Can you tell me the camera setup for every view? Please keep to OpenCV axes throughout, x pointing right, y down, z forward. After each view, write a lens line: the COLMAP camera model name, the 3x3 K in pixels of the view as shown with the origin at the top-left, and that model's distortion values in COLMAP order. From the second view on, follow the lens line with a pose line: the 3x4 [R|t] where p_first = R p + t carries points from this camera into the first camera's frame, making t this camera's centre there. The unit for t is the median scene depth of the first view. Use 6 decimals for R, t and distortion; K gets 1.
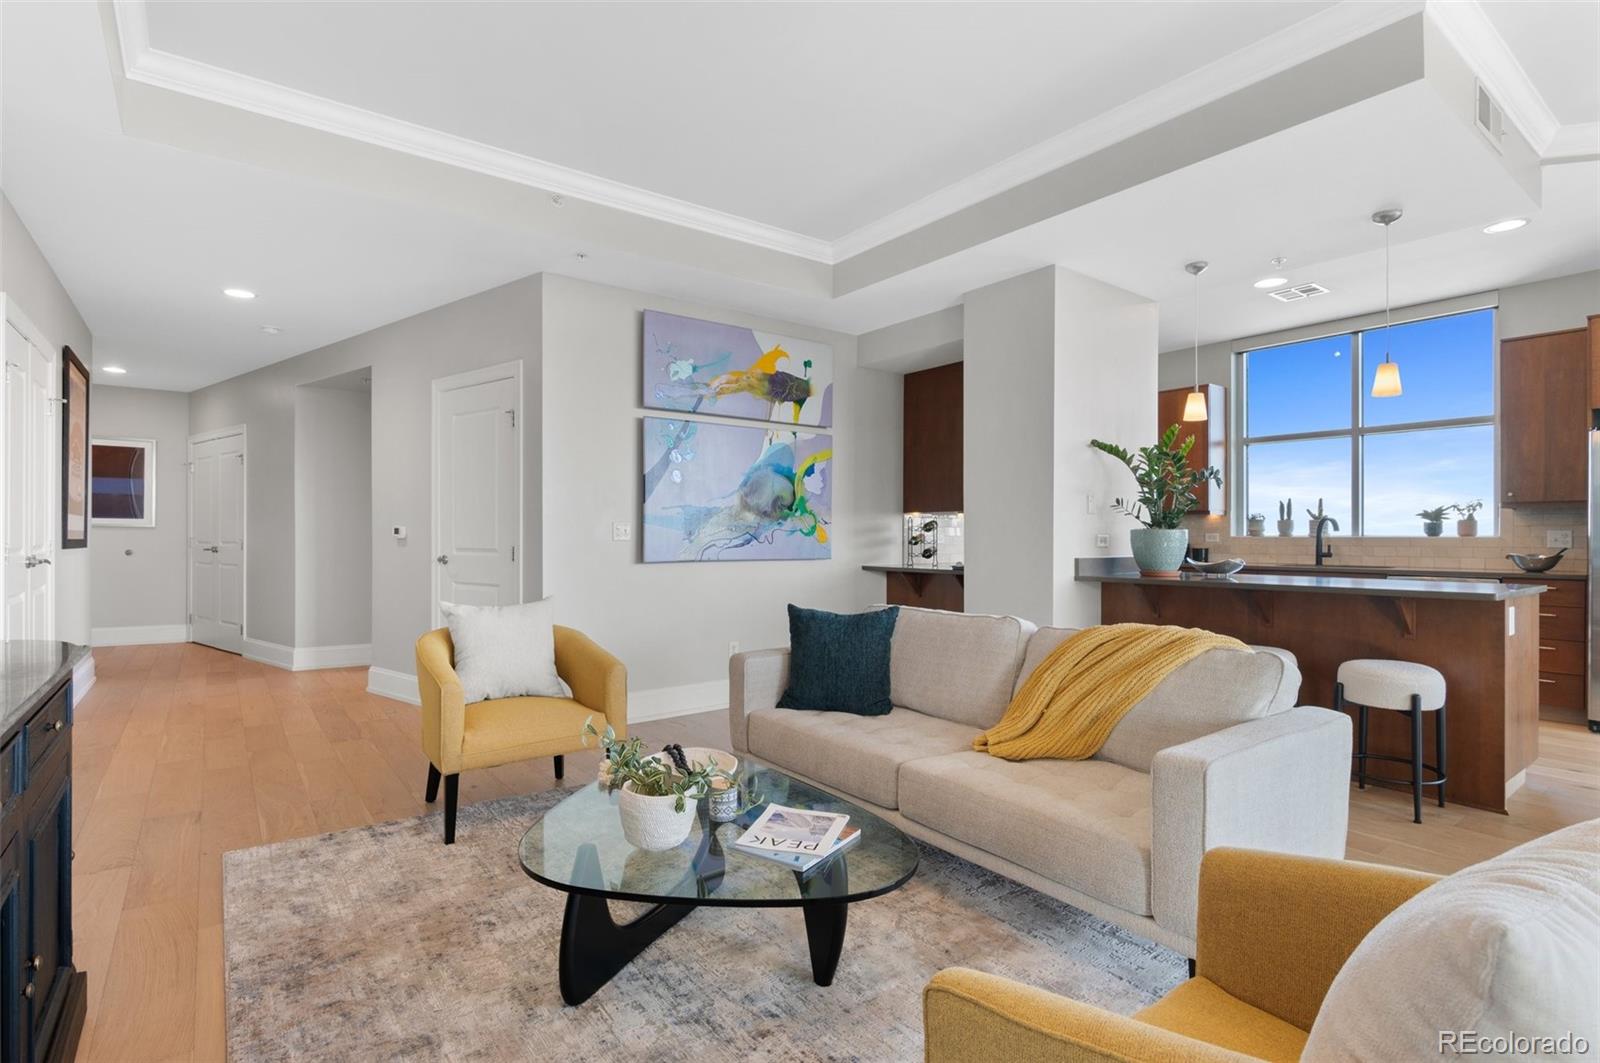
lens RADIAL K [[780.5, 0, 794.7], [0, 780.5, 541.7], [0, 0, 1]] dist [-0.008270, -0.000472]
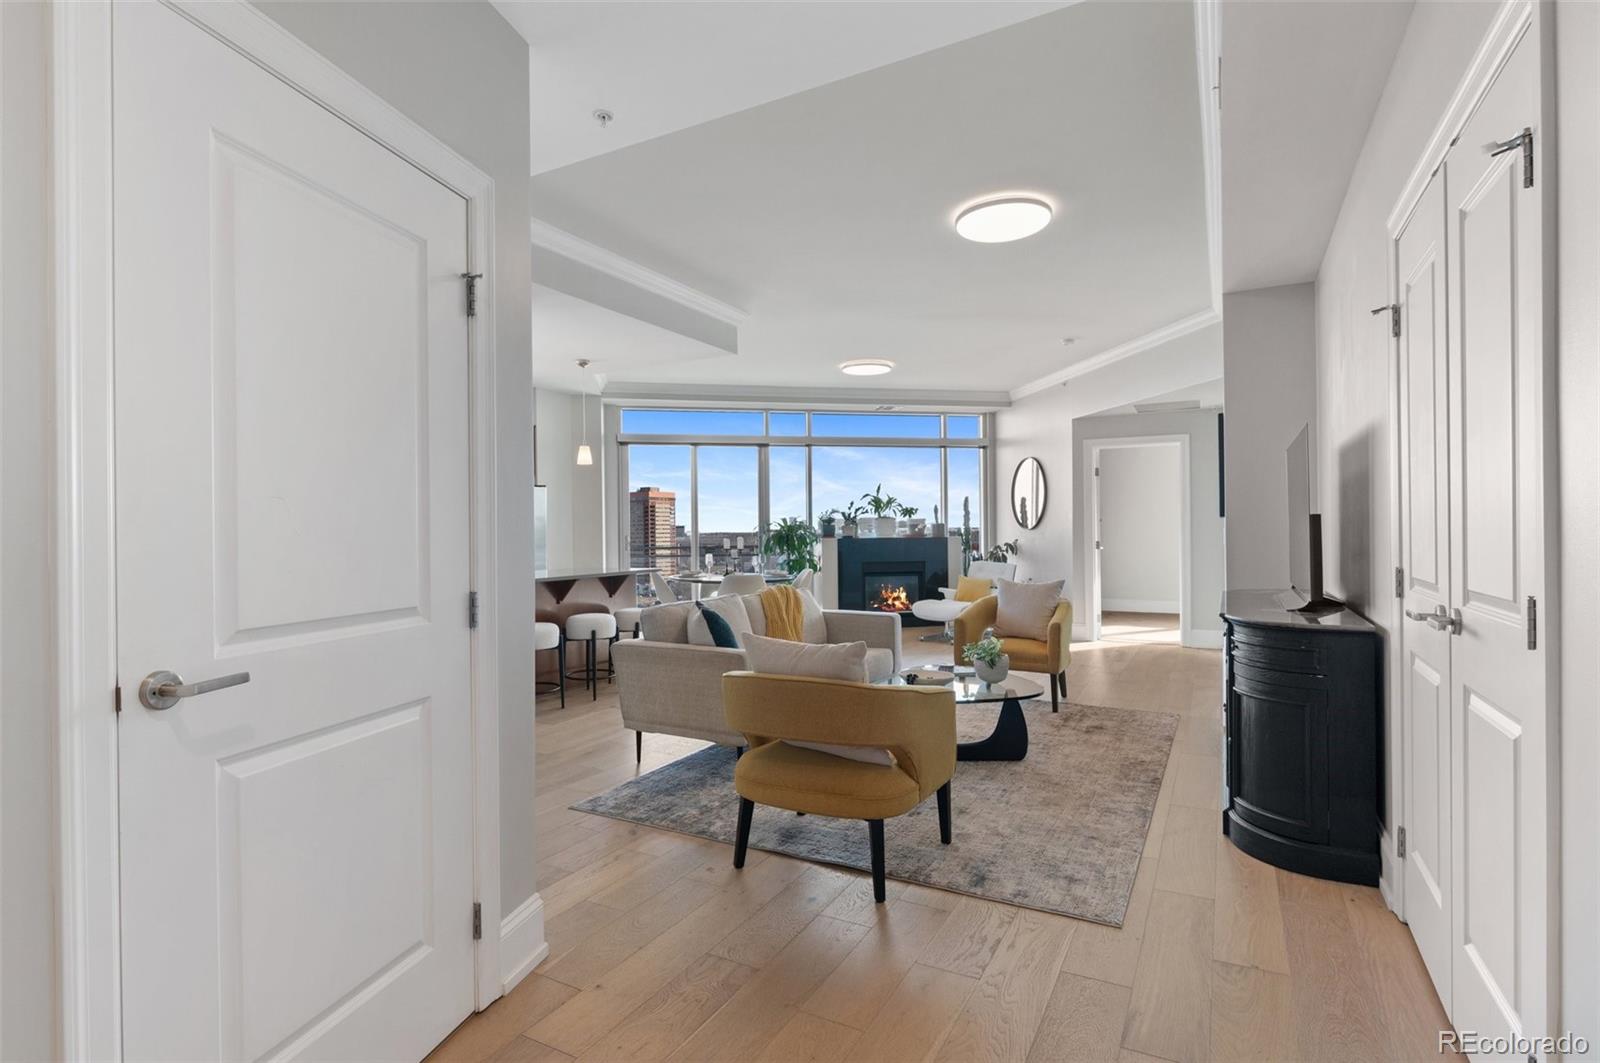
lens RADIAL K [[793.8, 0, 804.3], [0, 793.8, 539.0], [0, 0, 1]] dist [-0.009737, -0.000014]
pose [[-0.420497, -0.004077, 0.907285, -0.786351], [0.019307, 0.999723, 0.013441, -0.022871], [-0.907088, 0.023169, -0.420302, 0.939509]]
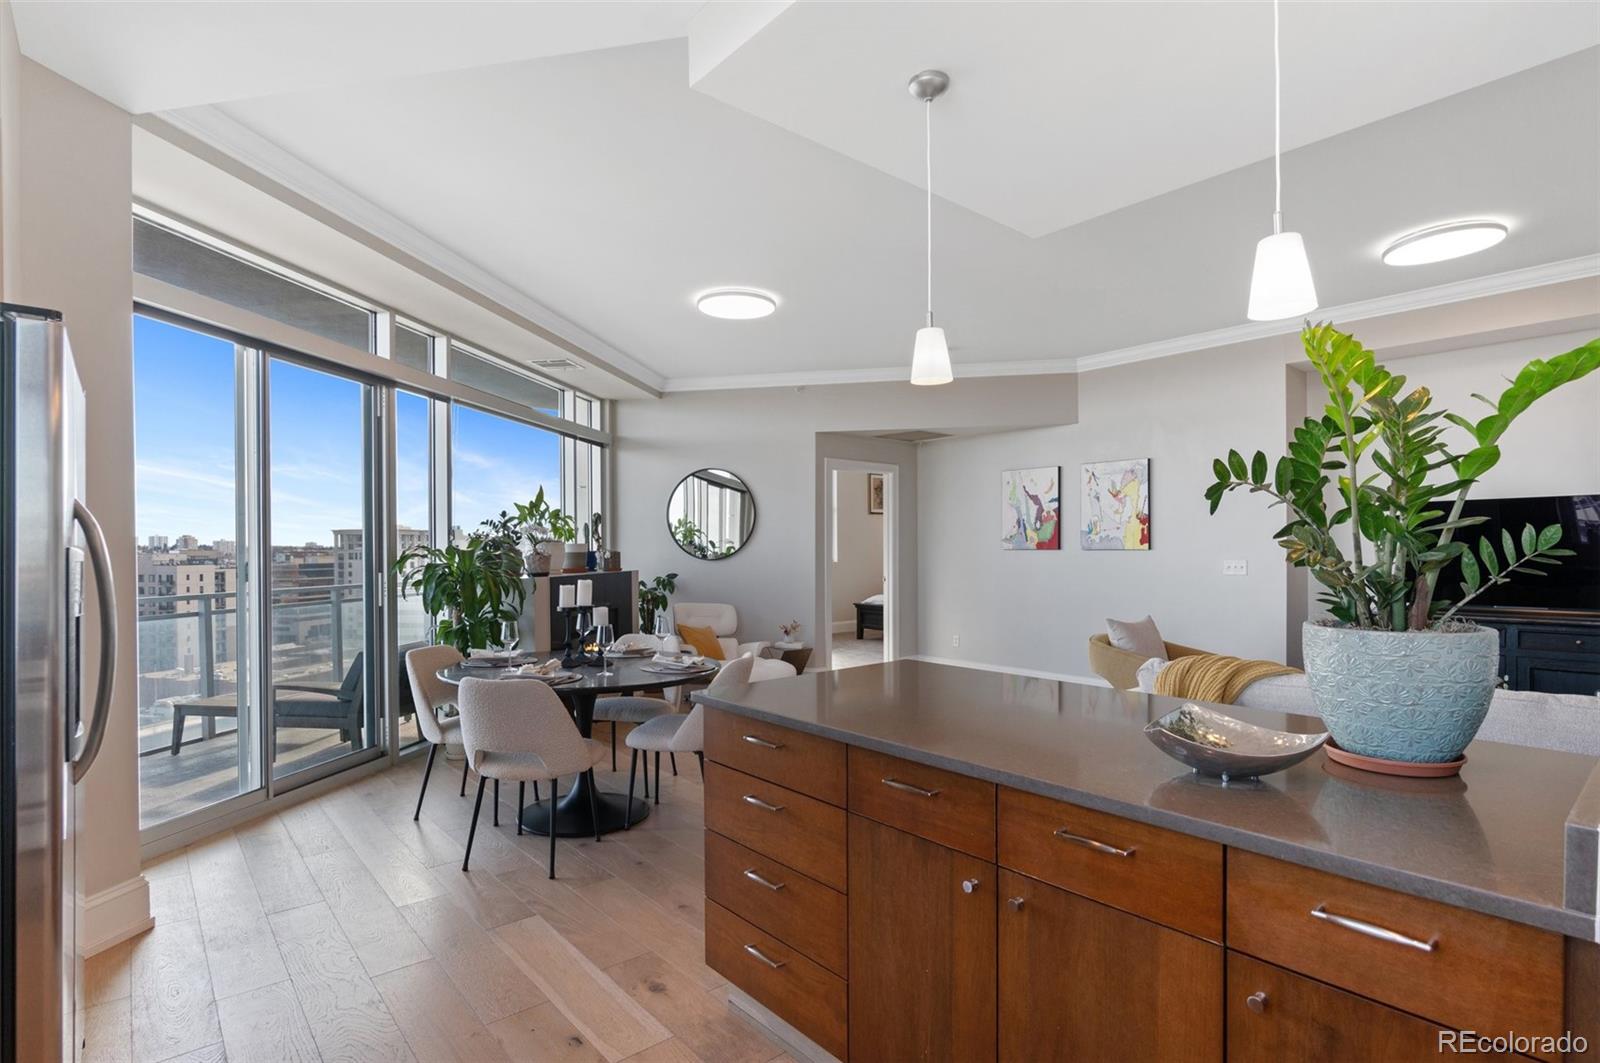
lens RADIAL K [[793.8, 0, 804.3], [0, 793.8, 539.0], [0, 0, 1]] dist [-0.009737, -0.000014]
pose [[-0.997812, 0.003837, -0.066006, 0.644147], [0.003977, 0.999990, -0.001996, -0.045056], [0.065998, -0.002255, -0.997817, 1.159971]]
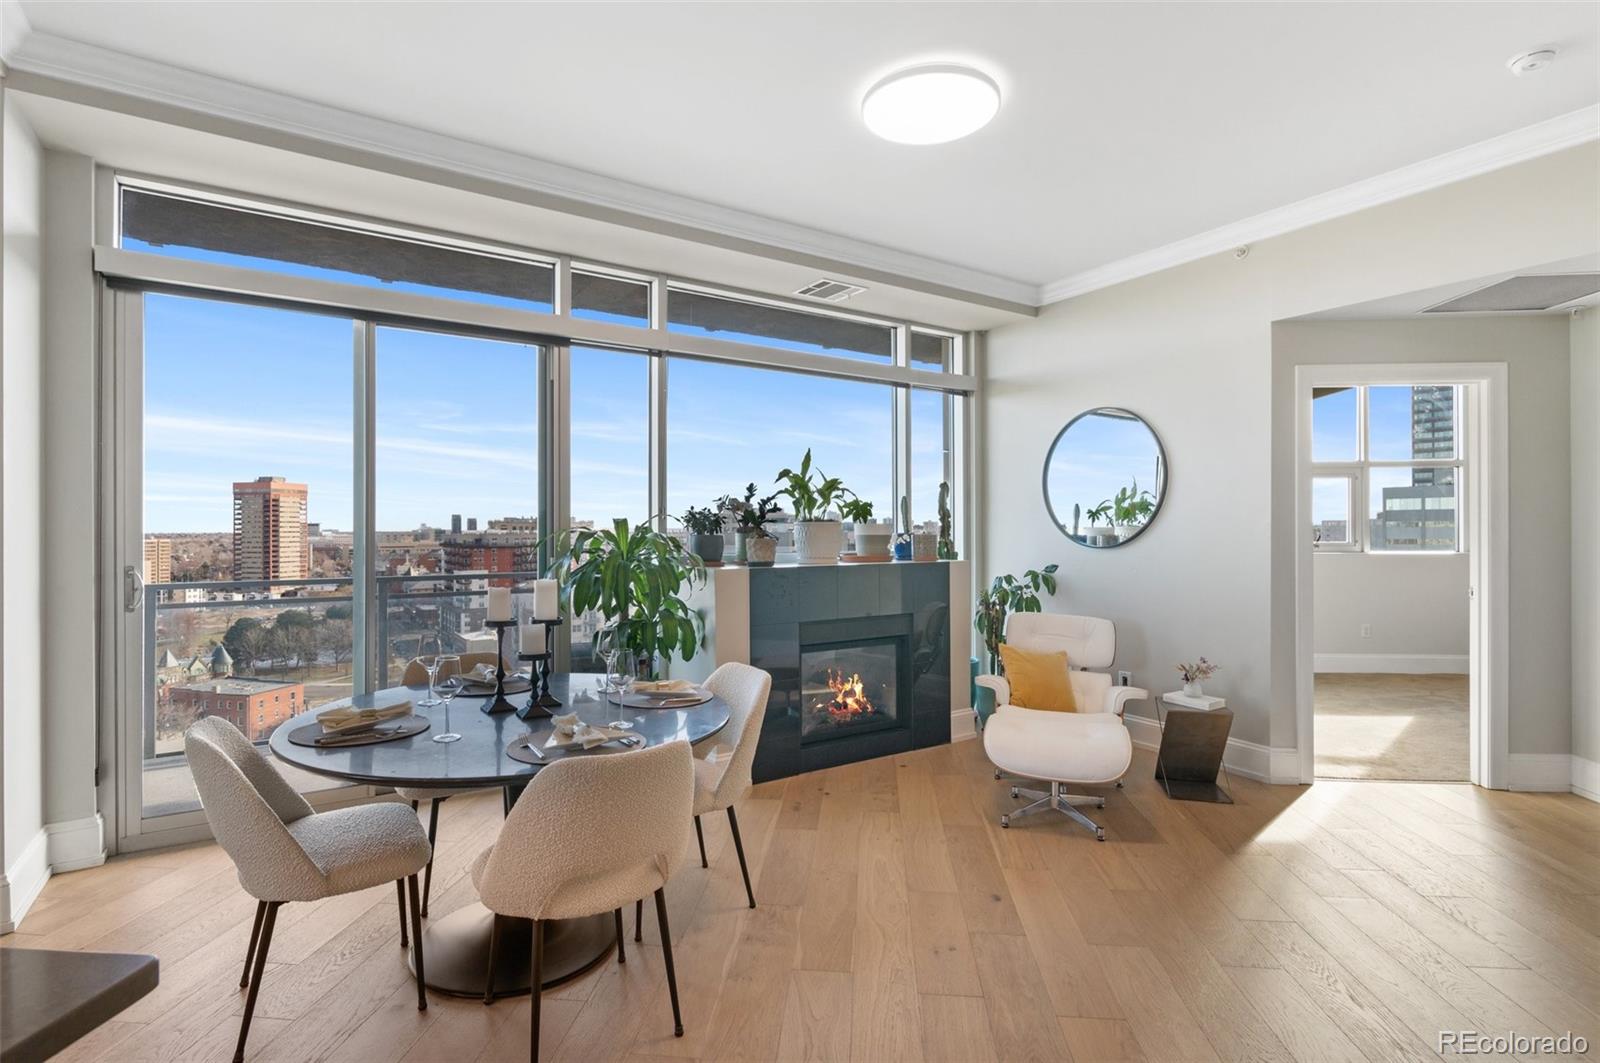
lens RADIAL K [[784.0, 0, 796.8], [0, 784.0, 526.6], [0, 0, 1]] dist [-0.006288, 0.000304]
pose [[-0.739730, 0.004942, 0.672886, 0.345339], [0.009522, 0.999950, 0.003124, -0.042028], [-0.672837, 0.008718, -0.739739, 0.621519]]
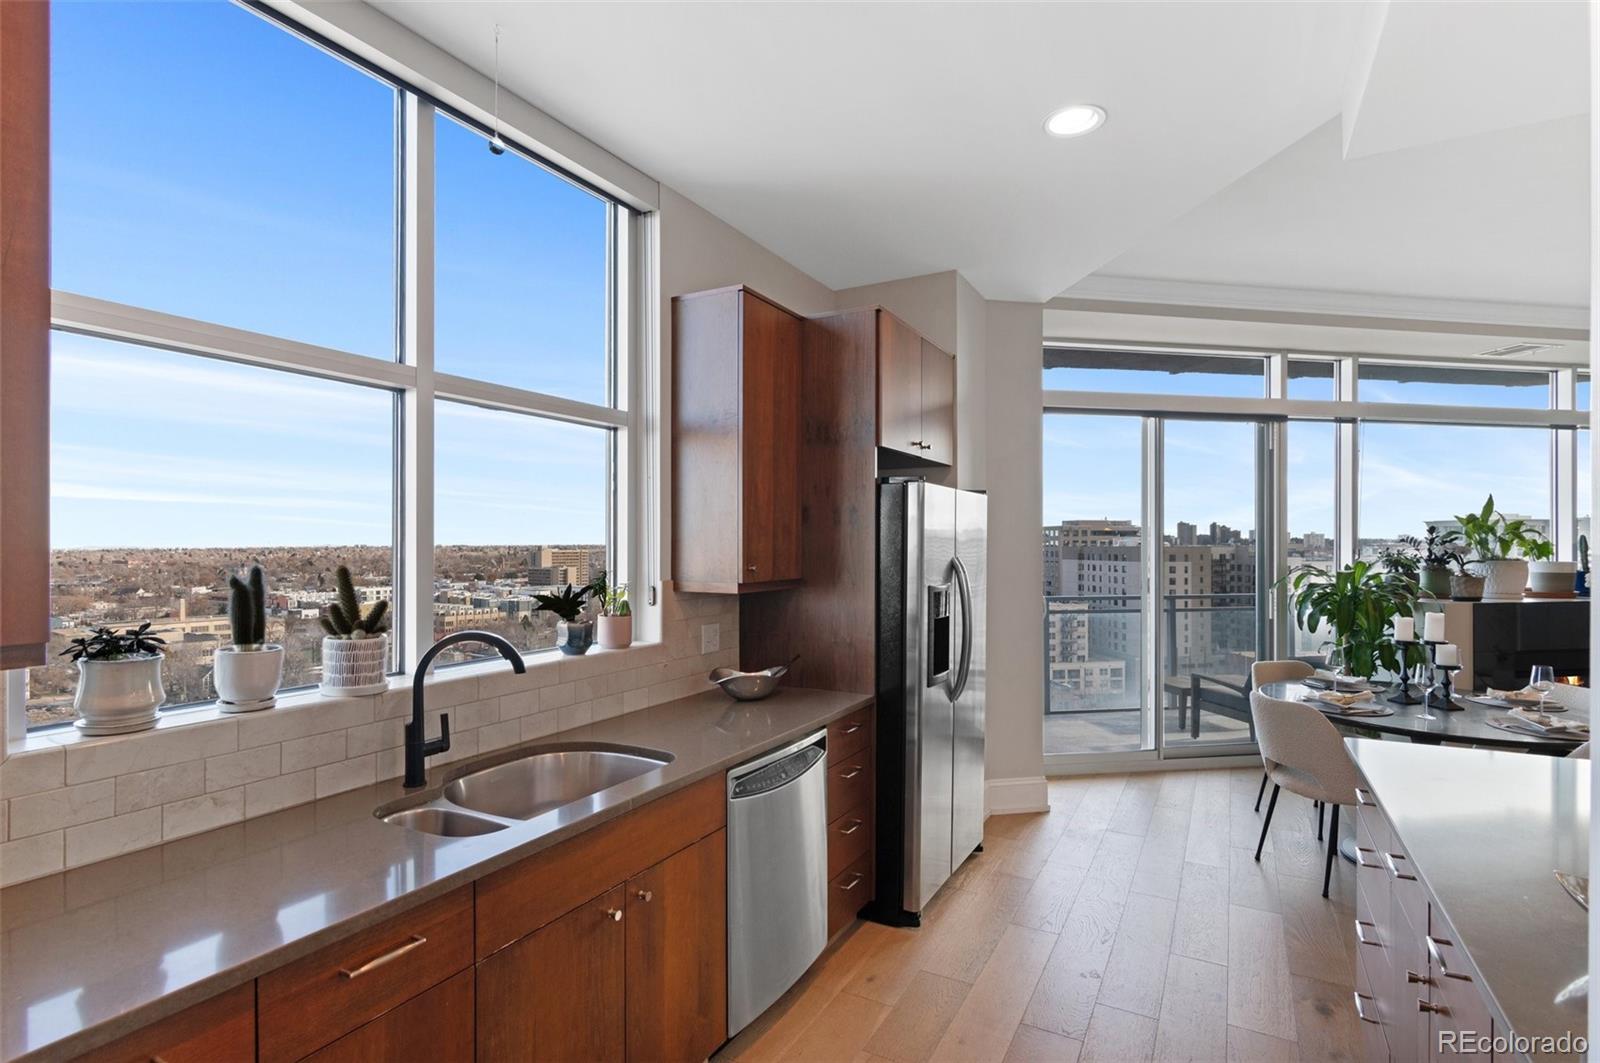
lens RADIAL K [[784.0, 0, 796.8], [0, 784.0, 526.6], [0, 0, 1]] dist [-0.006288, 0.000304]
pose [[-0.406108, 0.020040, 0.913605, 0.391822], [0.009399, 0.999798, -0.017752, -0.079526], [-0.913777, 0.001378, -0.406215, 1.190289]]
